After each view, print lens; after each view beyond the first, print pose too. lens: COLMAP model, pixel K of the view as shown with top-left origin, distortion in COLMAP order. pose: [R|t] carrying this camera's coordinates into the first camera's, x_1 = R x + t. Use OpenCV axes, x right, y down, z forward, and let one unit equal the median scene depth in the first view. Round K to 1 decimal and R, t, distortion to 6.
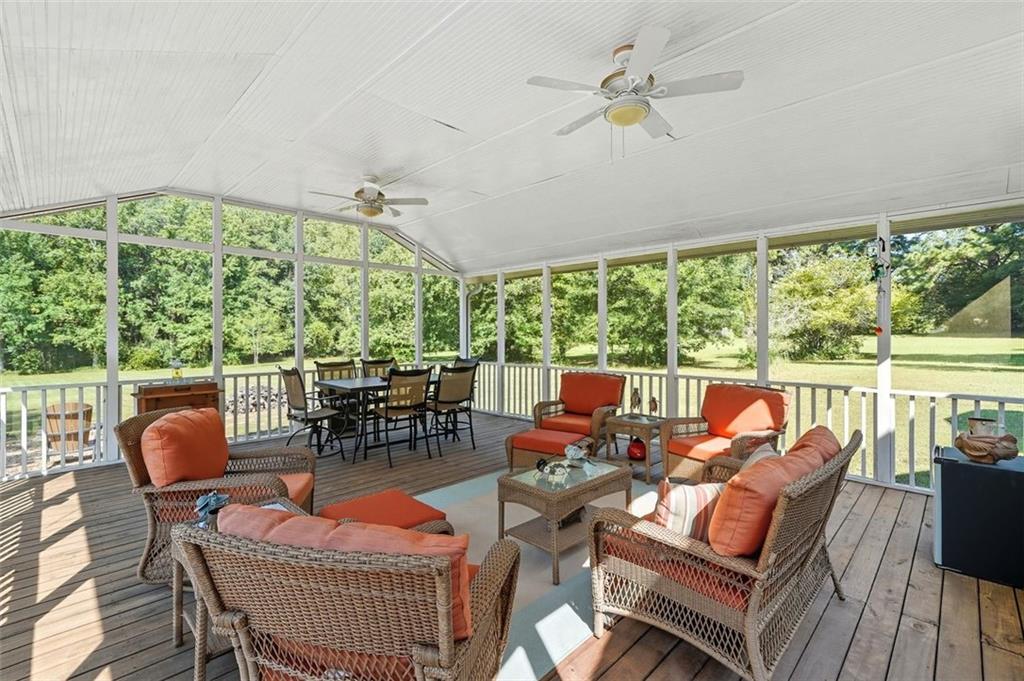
lens RADIAL K [[441.1, 0, 514.6], [0, 441.1, 336.7], [0, 0, 1]] dist [-0.002330, -0.000160]
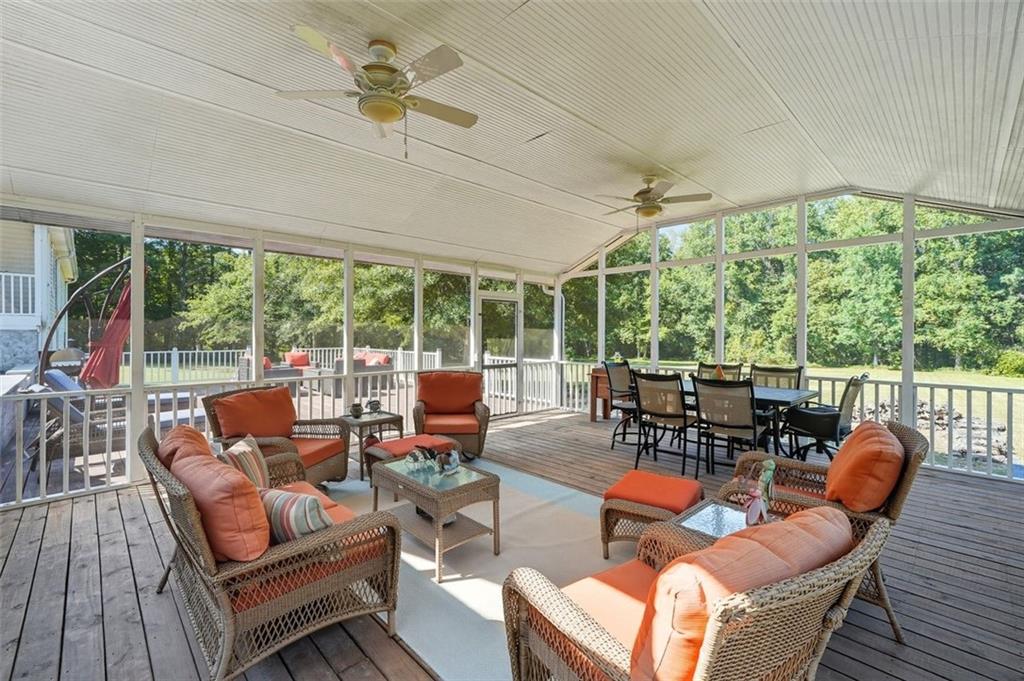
lens RADIAL K [[441.1, 0, 516.8], [0, 441.1, 335.5], [0, 0, 1]] dist [-0.002330, -0.000160]
pose [[-0.032637, 0.007616, -0.999438, 0.345612], [-0.012299, 0.999892, 0.008021, -0.004171], [0.999392, 0.012554, -0.032540, 0.374382]]
